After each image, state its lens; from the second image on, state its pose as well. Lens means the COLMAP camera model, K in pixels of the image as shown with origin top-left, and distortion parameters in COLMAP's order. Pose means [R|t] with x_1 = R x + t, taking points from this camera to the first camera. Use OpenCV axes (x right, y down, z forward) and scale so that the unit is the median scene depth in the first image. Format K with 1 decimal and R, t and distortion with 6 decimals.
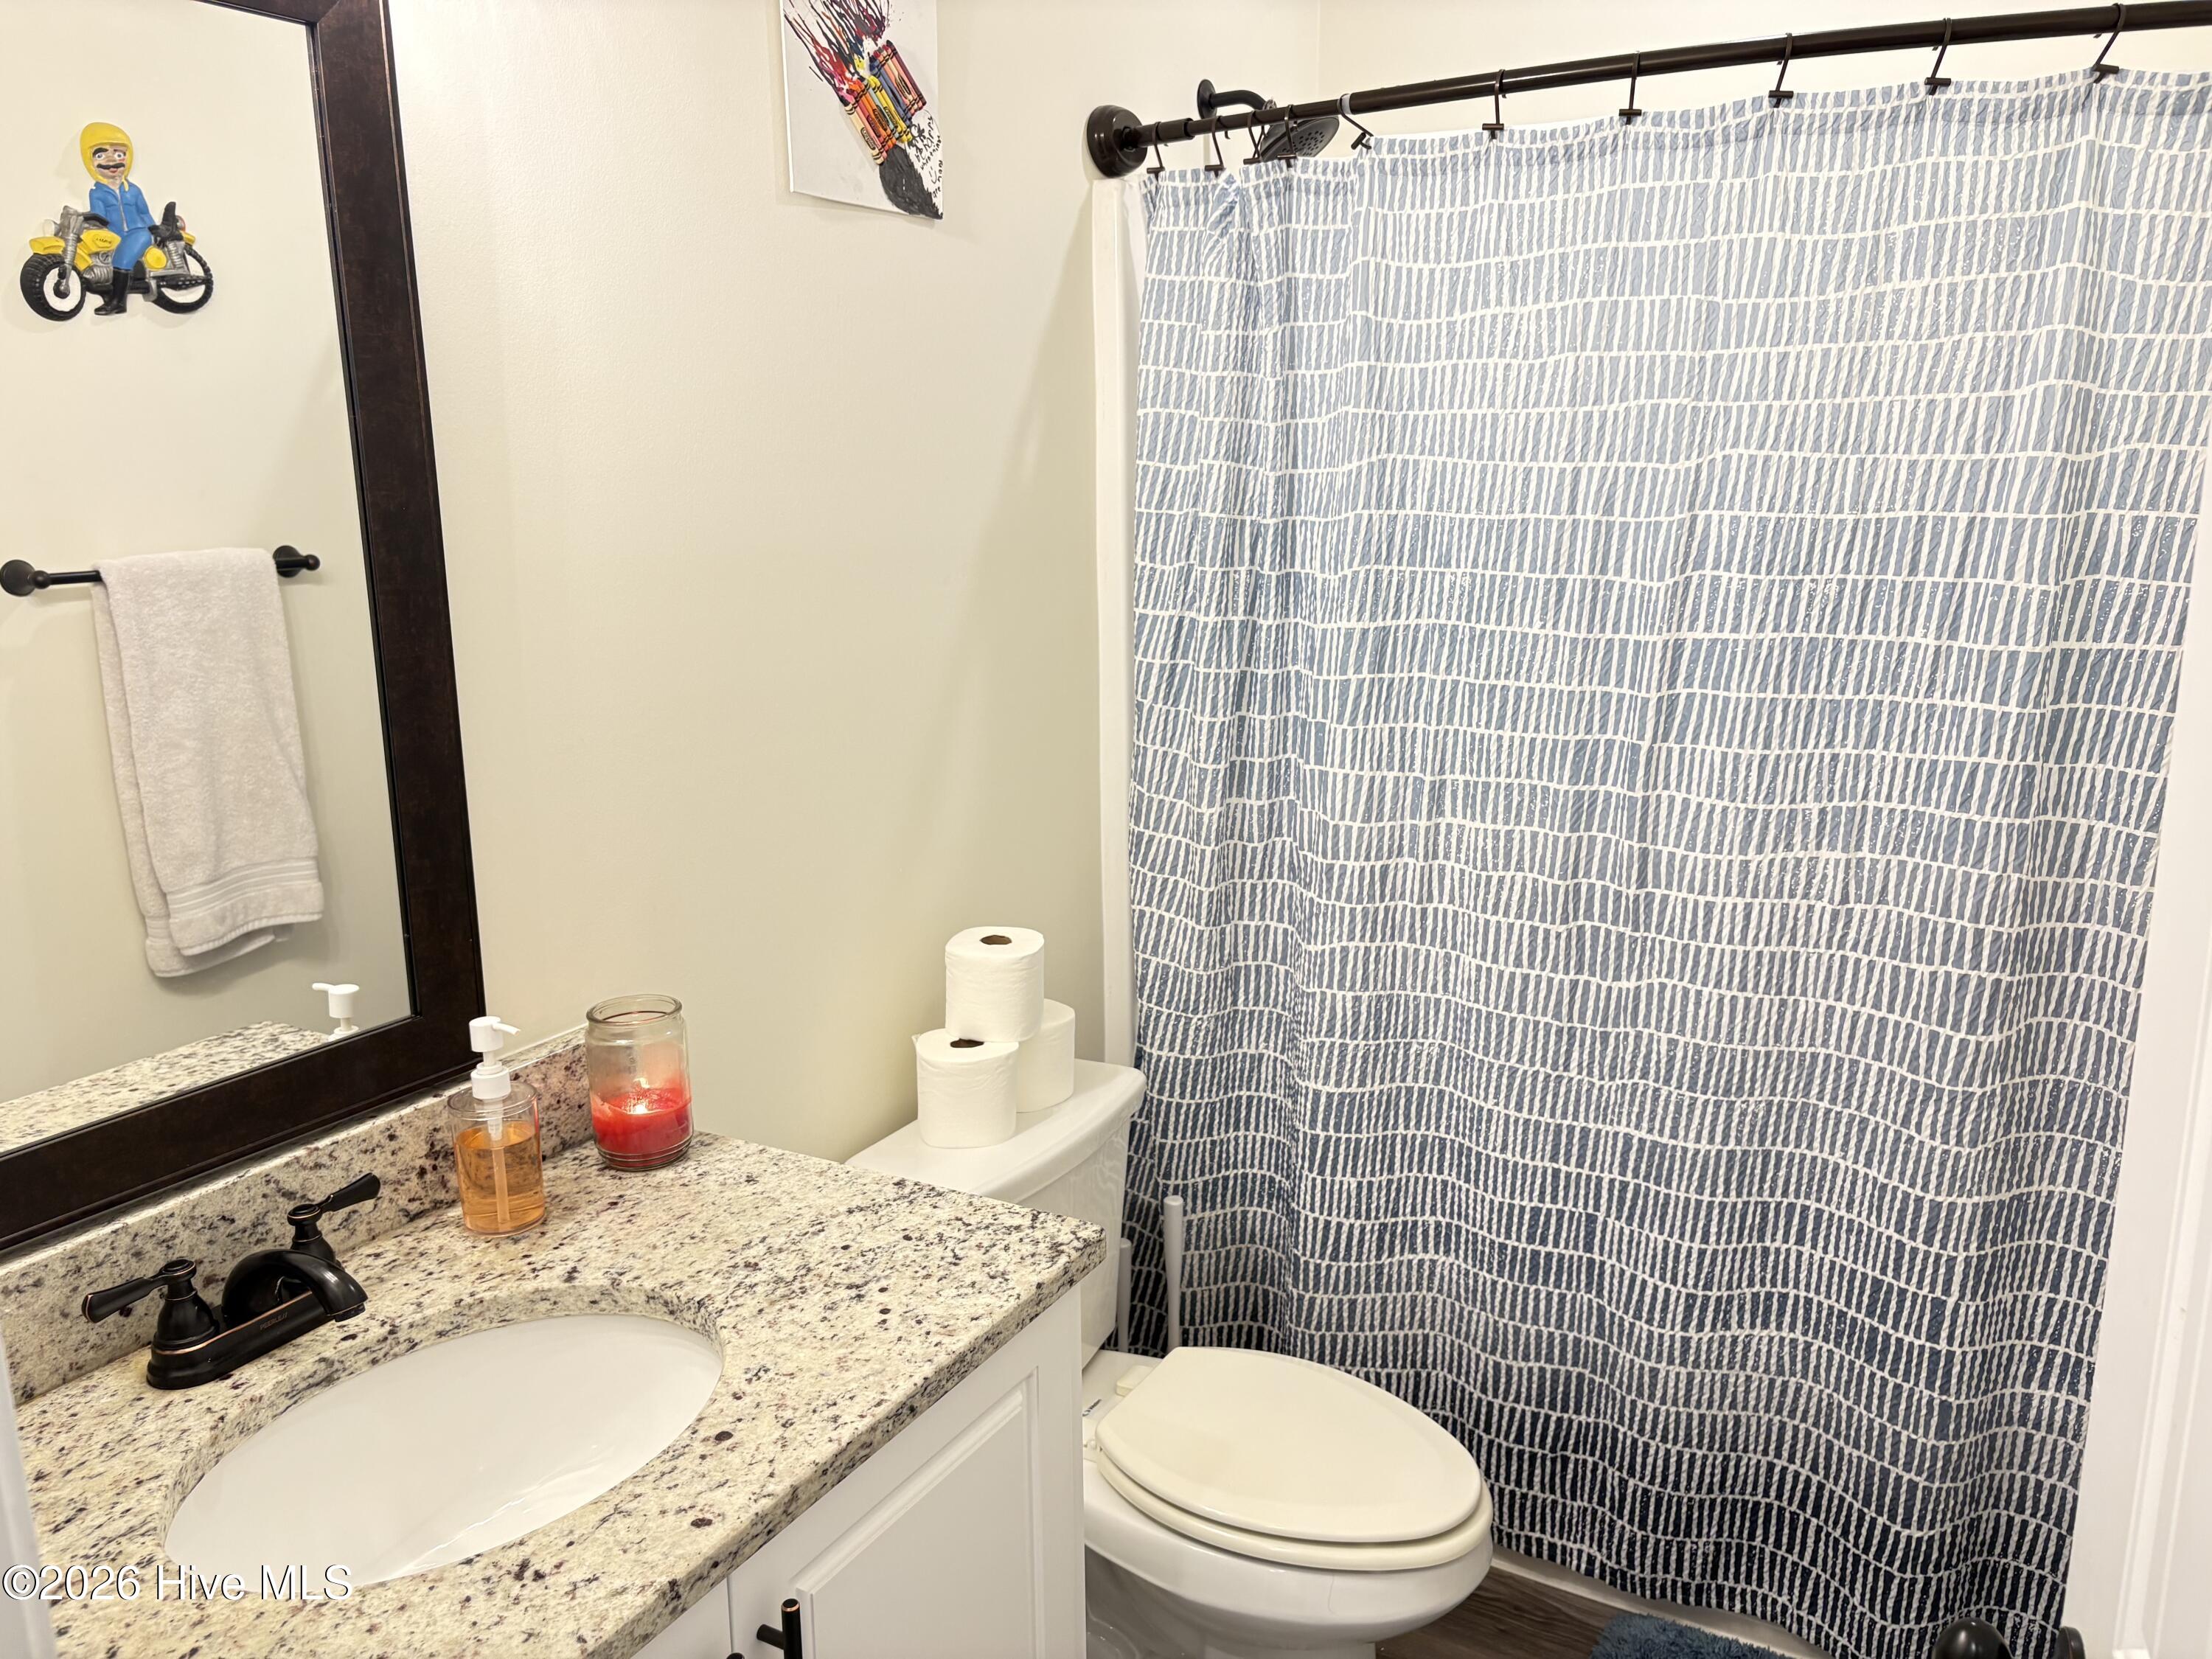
lens RADIAL K [[1668.4, 0, 1112.4], [0, 1668.4, 839.7], [0, 0, 1]] dist [0.012040, 0.004642]
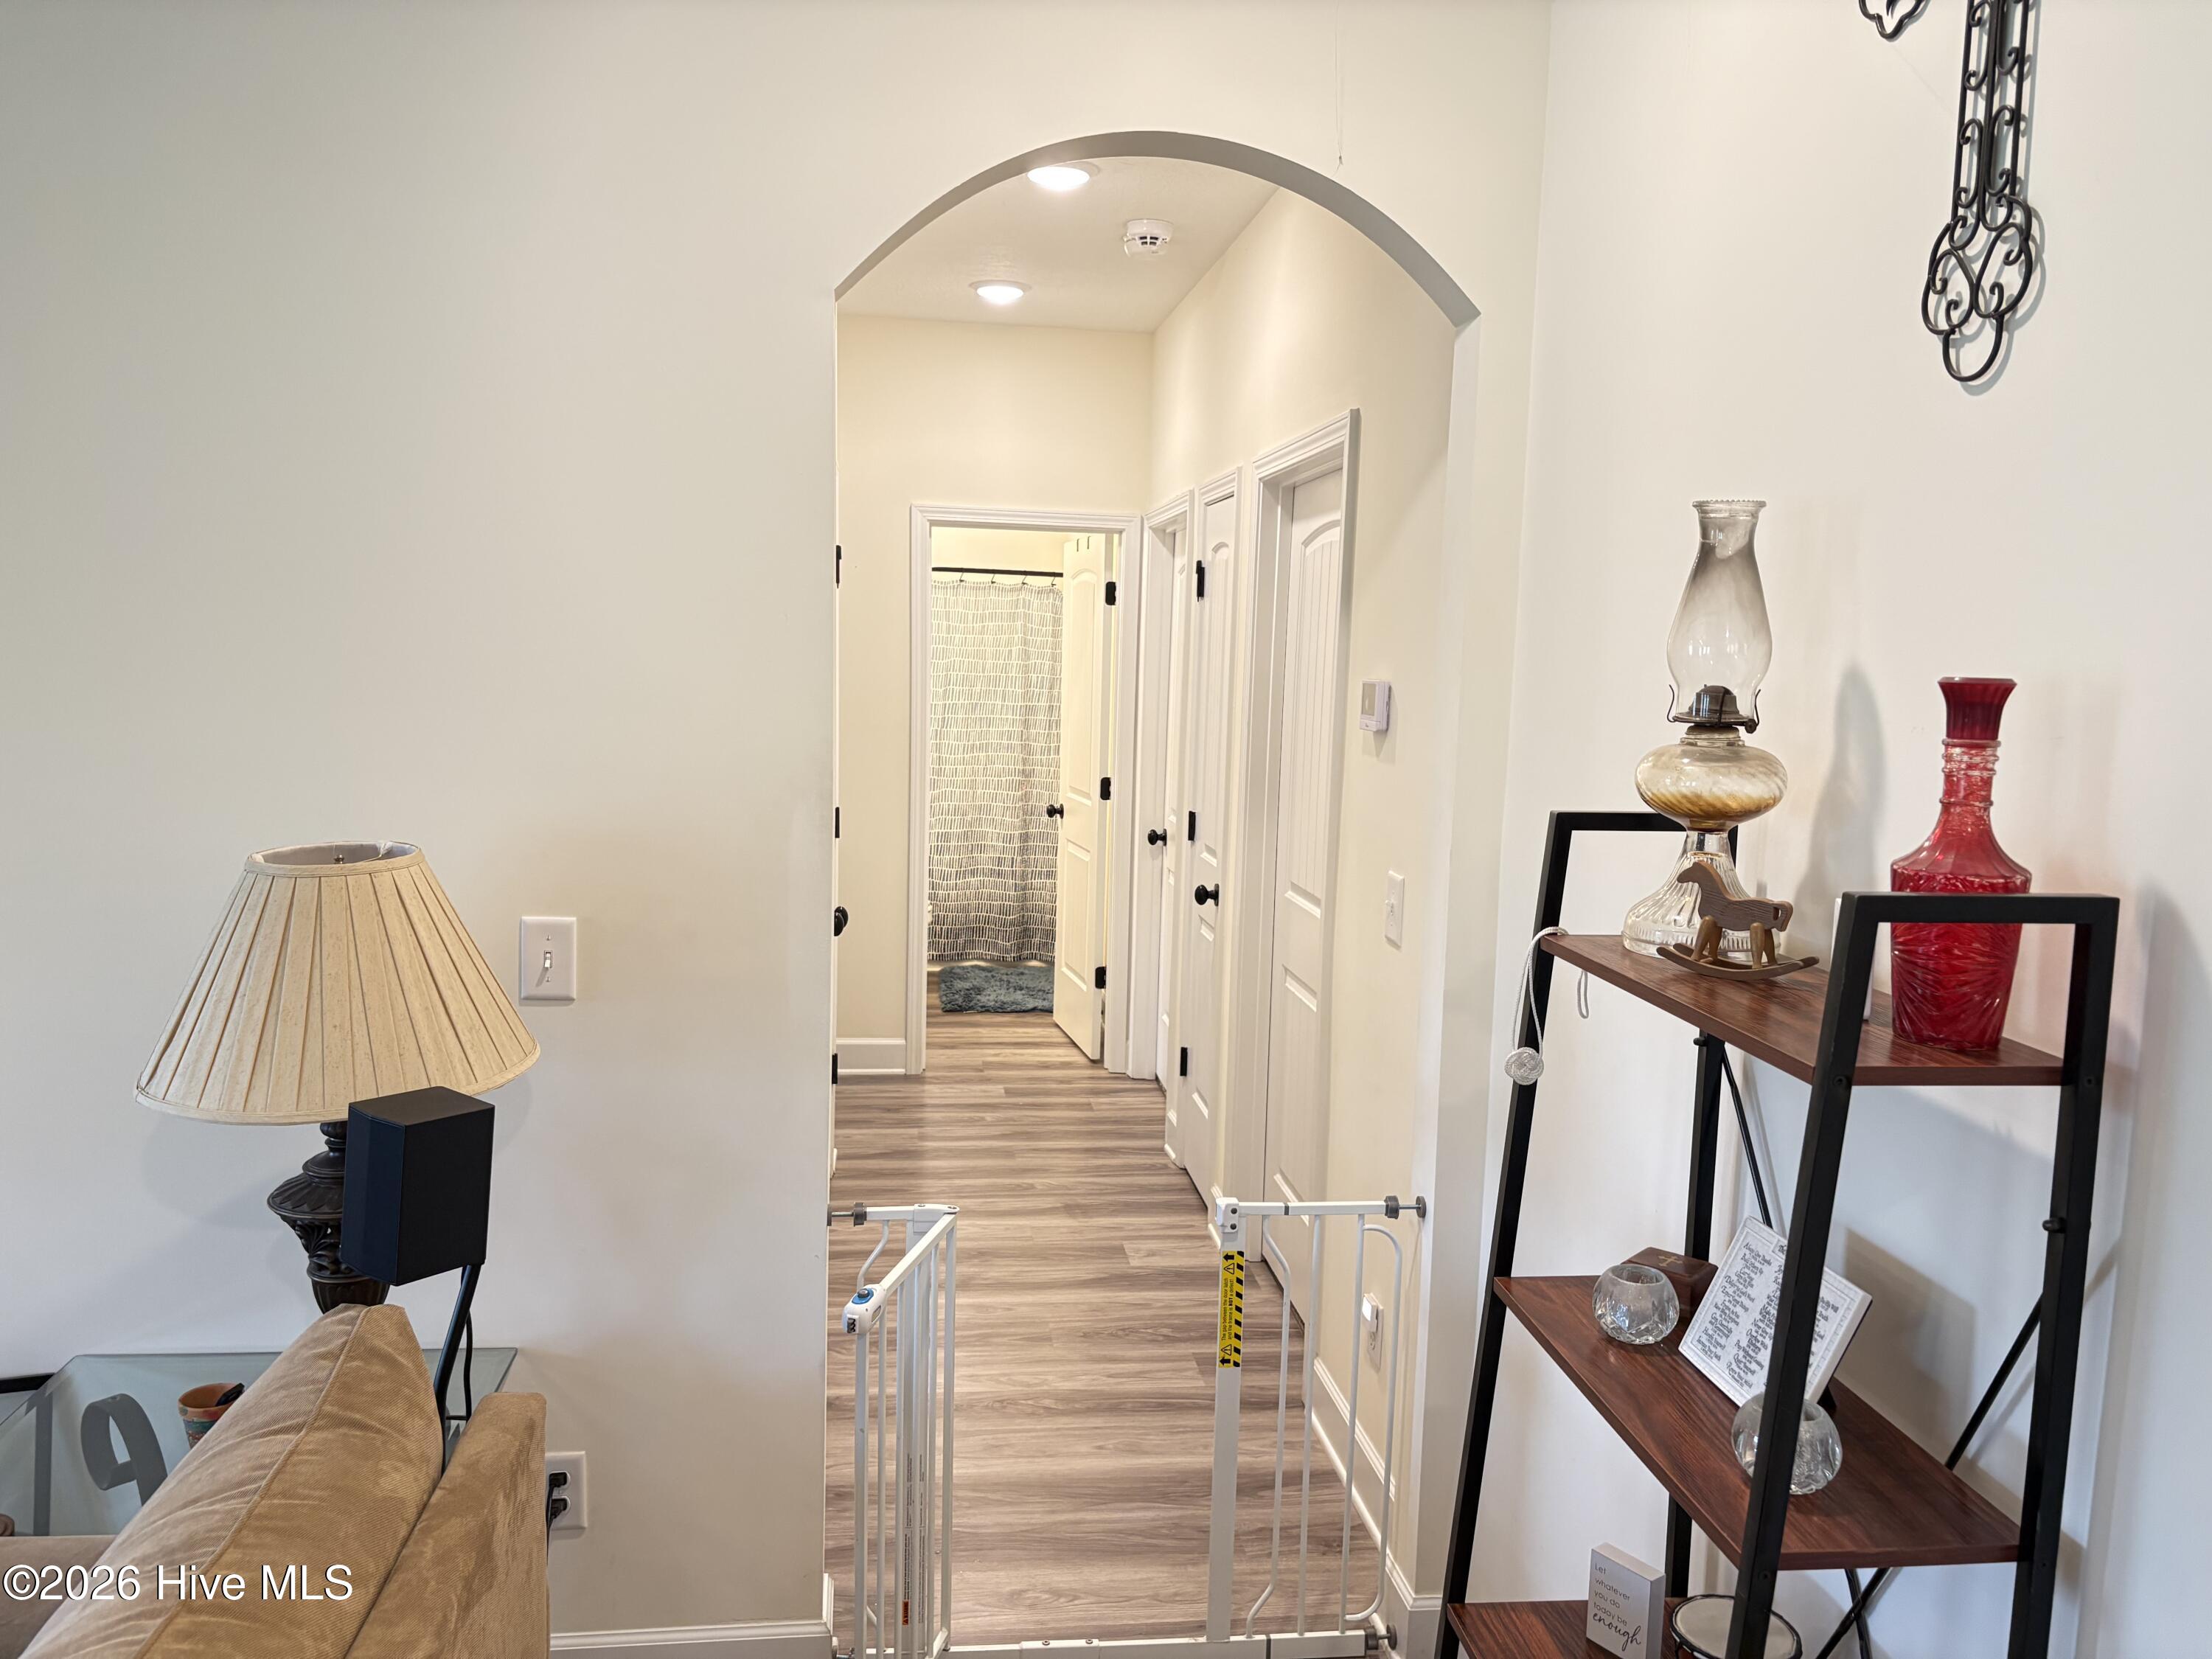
lens RADIAL K [[1668.4, 0, 1112.4], [0, 1668.4, 839.7], [0, 0, 1]] dist [0.012040, 0.004642]
pose [[0.797375, -0.036712, 0.602367, -1.794027], [0.093067, 0.993688, -0.062635, 0.502447], [-0.596265, 0.106005, 0.795758, -2.440931]]
